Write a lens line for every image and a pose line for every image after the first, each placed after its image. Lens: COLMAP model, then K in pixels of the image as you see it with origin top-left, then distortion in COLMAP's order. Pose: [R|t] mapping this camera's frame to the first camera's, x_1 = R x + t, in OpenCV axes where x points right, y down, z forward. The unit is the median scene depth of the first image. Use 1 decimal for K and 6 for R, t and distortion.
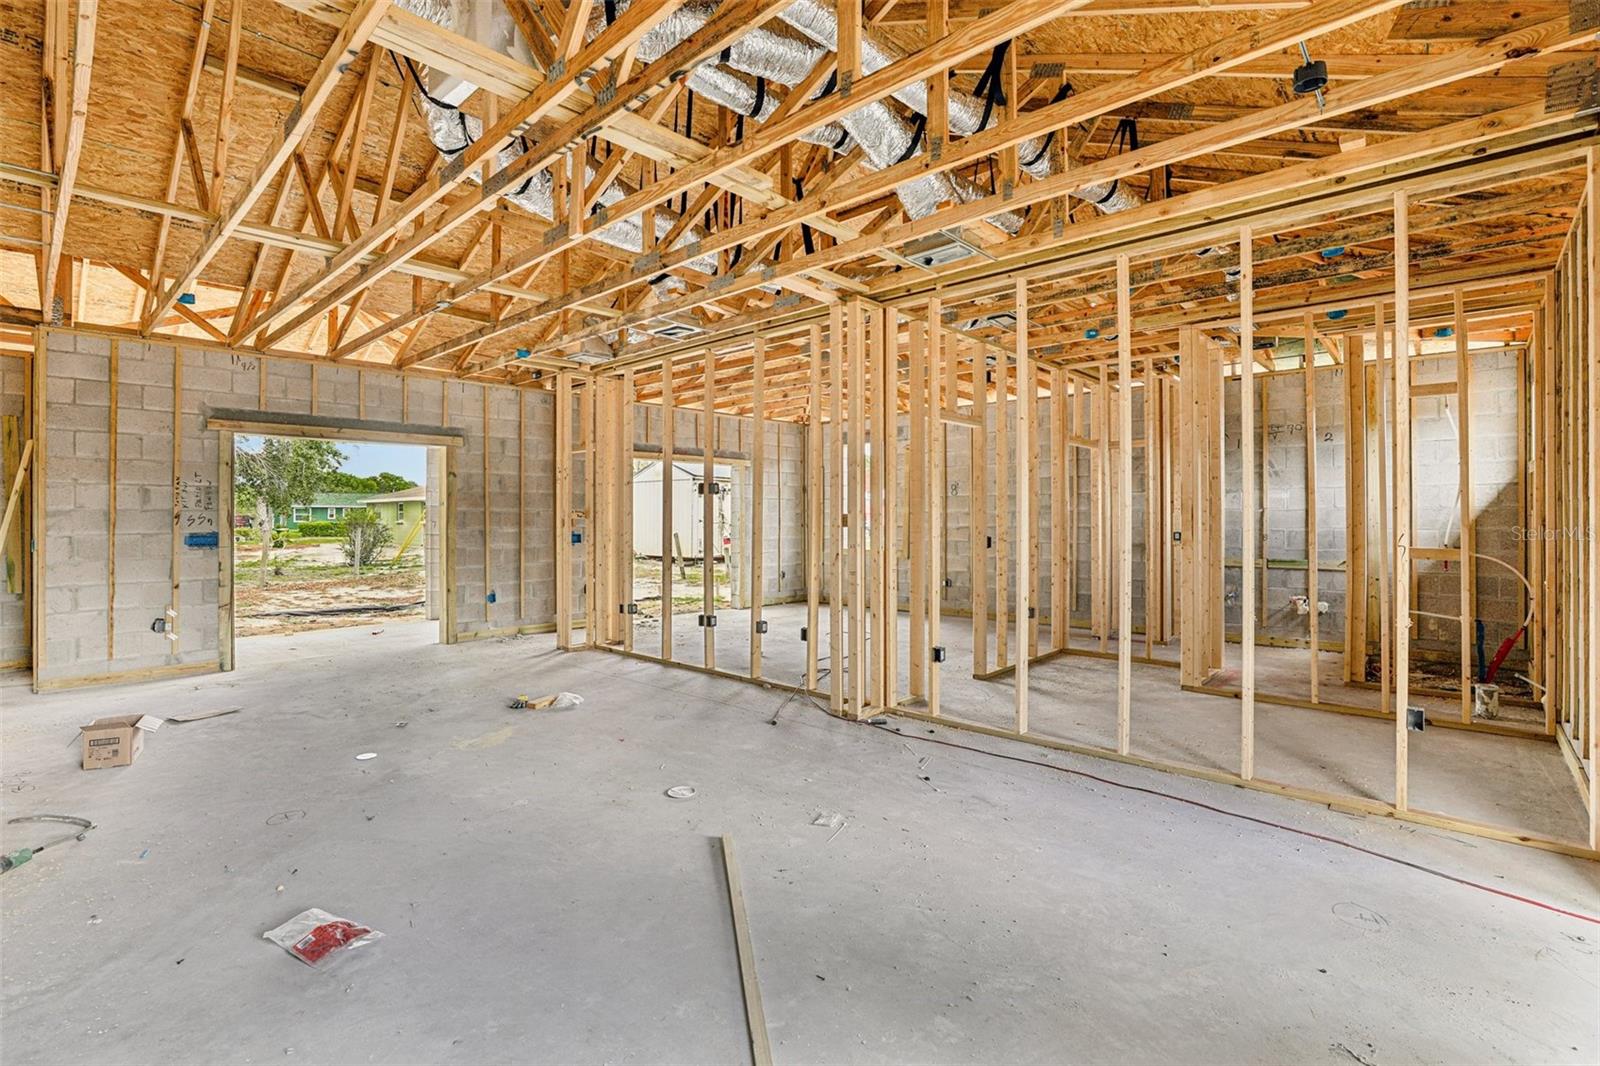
lens RADIAL K [[732.9, 0, 792.4], [0, 732.9, 515.5], [0, 0, 1]] dist [-0.039125, 0.011069]
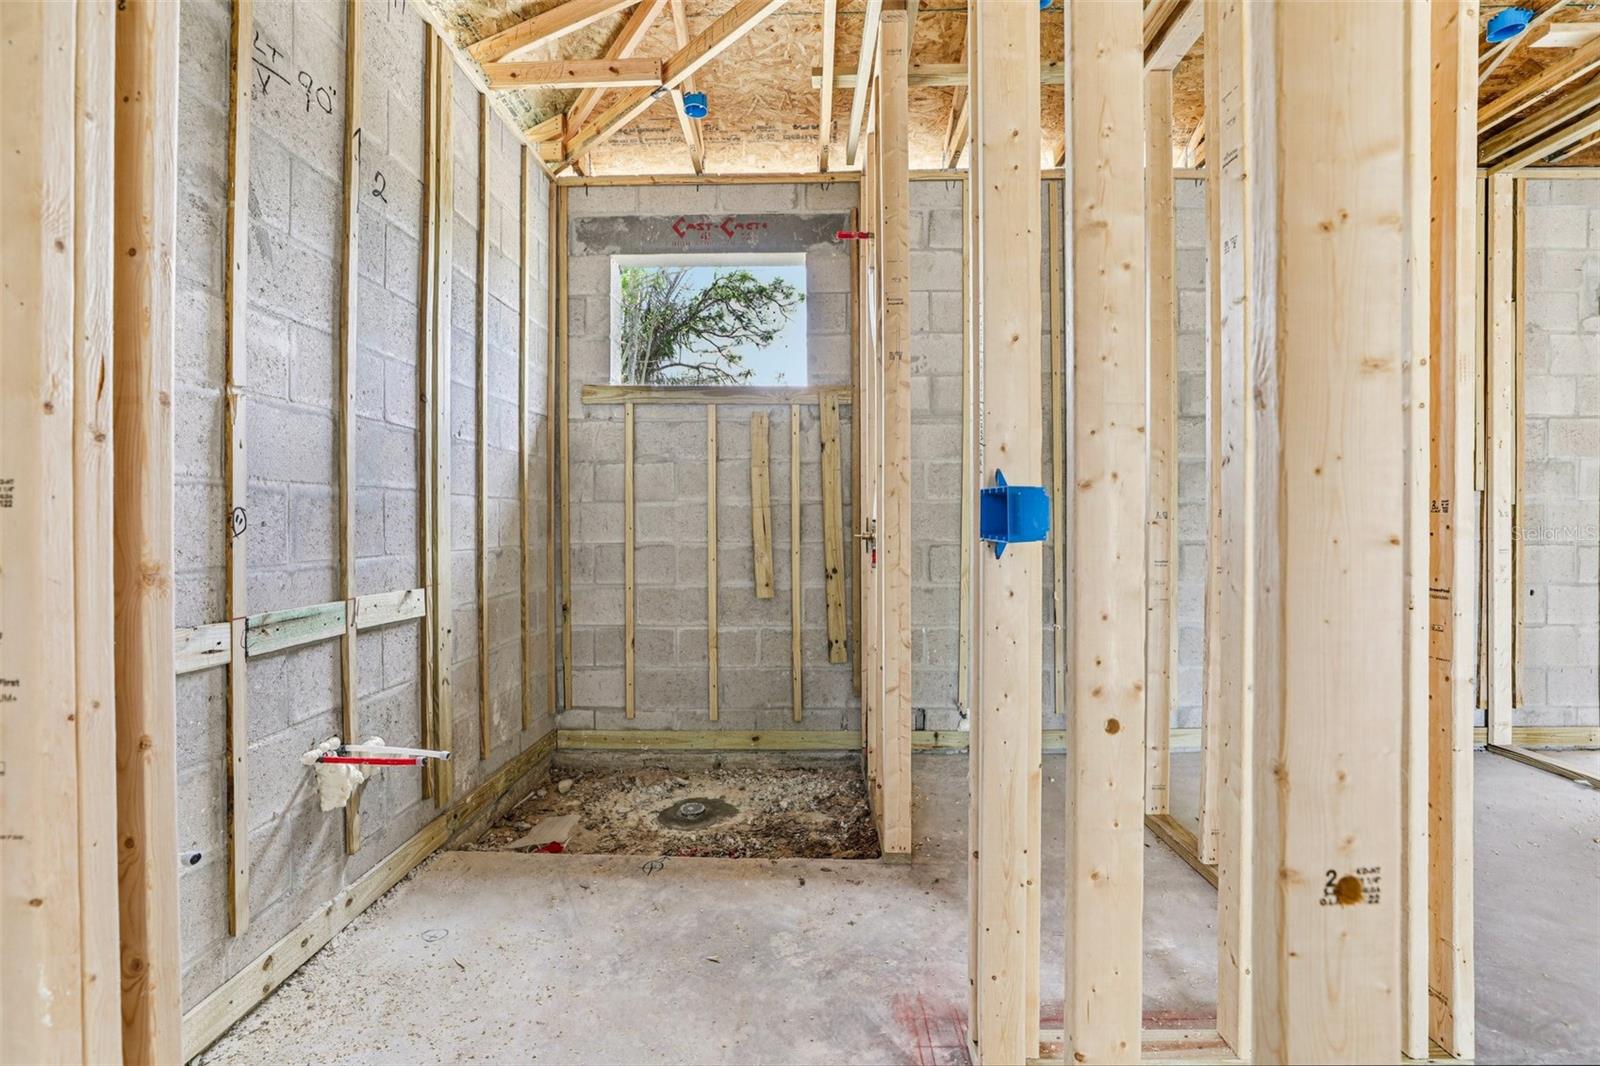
lens RADIAL K [[732.9, 0, 797.8], [0, 732.9, 530.4], [0, 0, 1]] dist [-0.039125, 0.011069]
pose [[-0.657367, -0.004666, 0.753556, 0.456371], [0.002702, 0.999960, 0.008549, 0.038086], [-0.753566, 0.007657, -0.657328, 1.205542]]
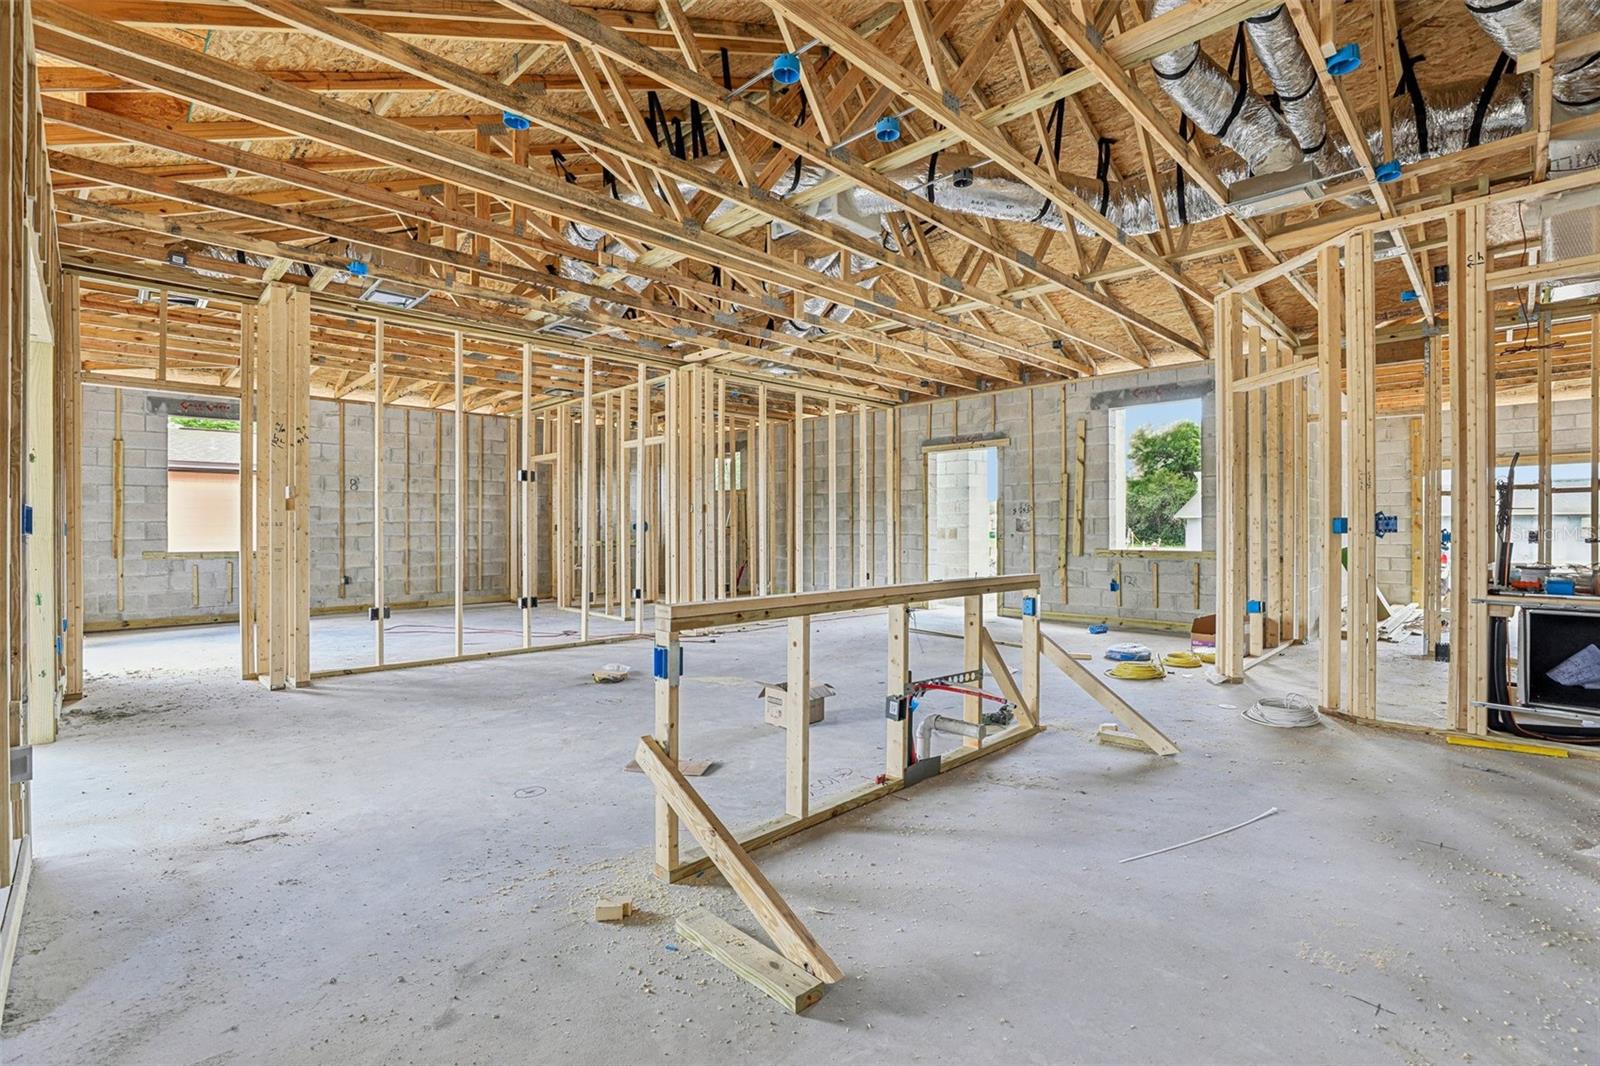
lens RADIAL K [[732.9, 0, 799.9], [0, 732.9, 530.6], [0, 0, 1]] dist [-0.039125, 0.011069]
pose [[0.042429, -0.003074, 0.999095, -1.145630], [0.001436, 0.999994, 0.003016, 0.038921], [-0.999098, 0.001307, 0.042434, 0.573675]]
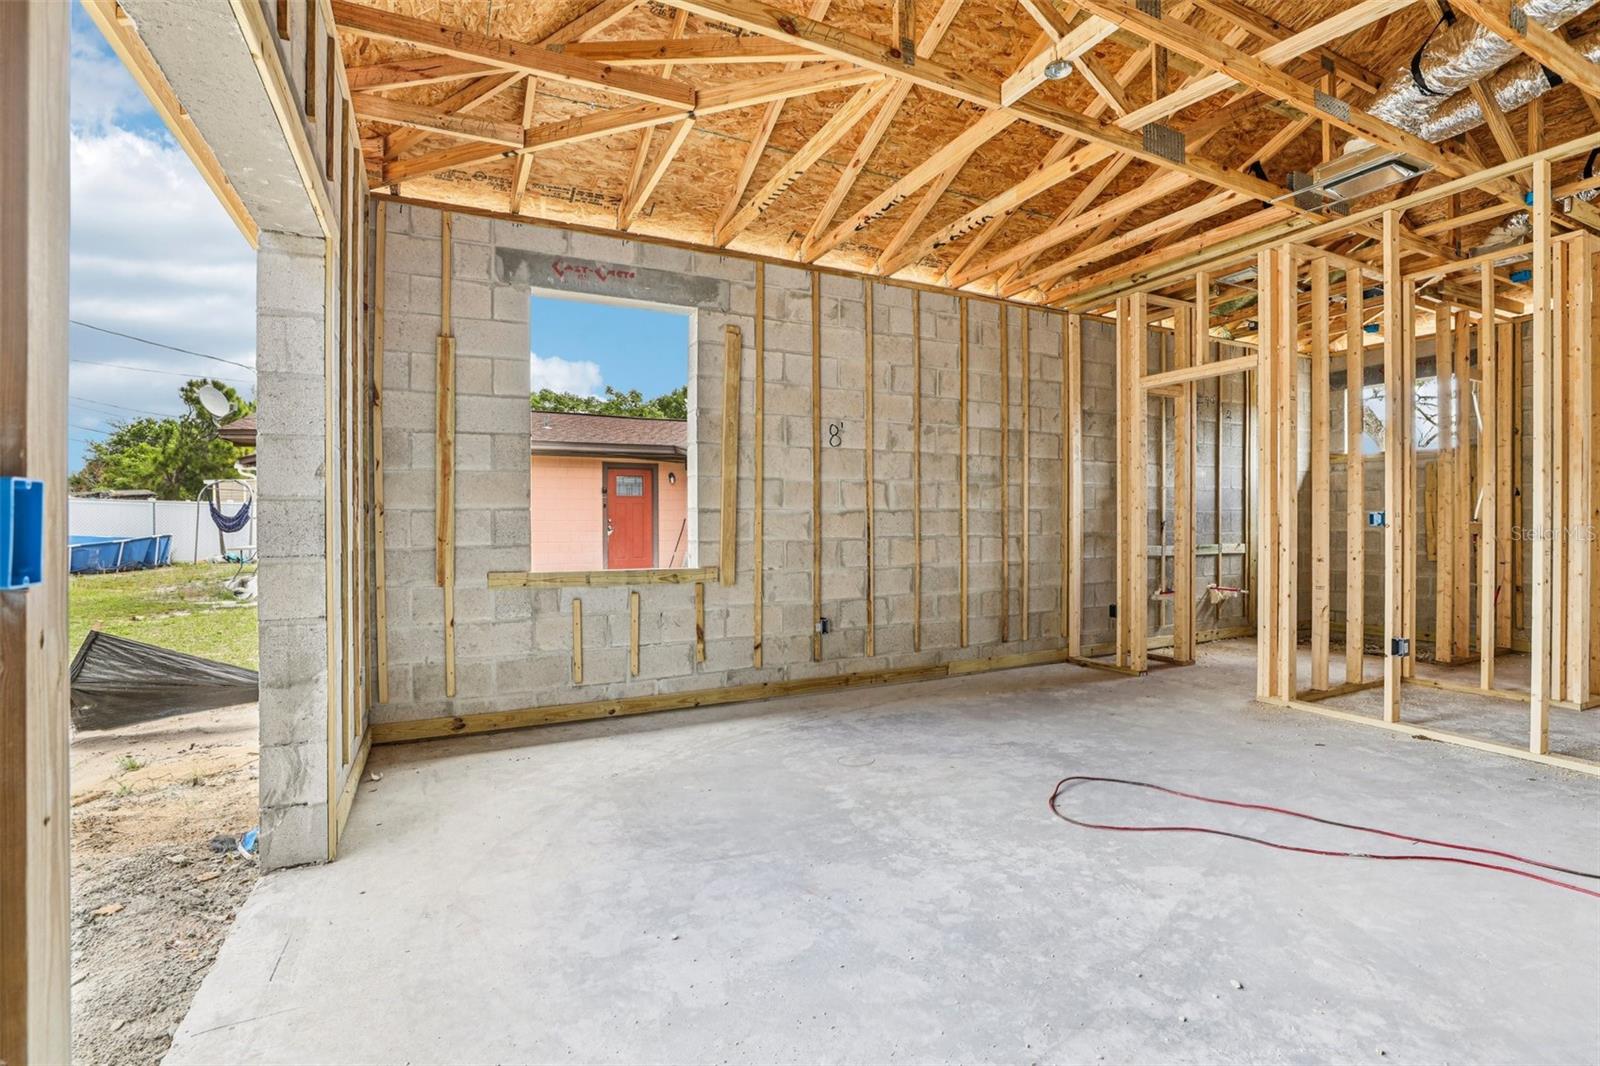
lens RADIAL K [[732.9, 0, 805.5], [0, 732.9, 526.7], [0, 0, 1]] dist [-0.039125, 0.011069]
pose [[0.354669, -0.004909, 0.934979, -0.393825], [0.003107, 0.999987, 0.004071, 0.038679], [-0.934987, 0.001461, 0.354680, 1.338129]]
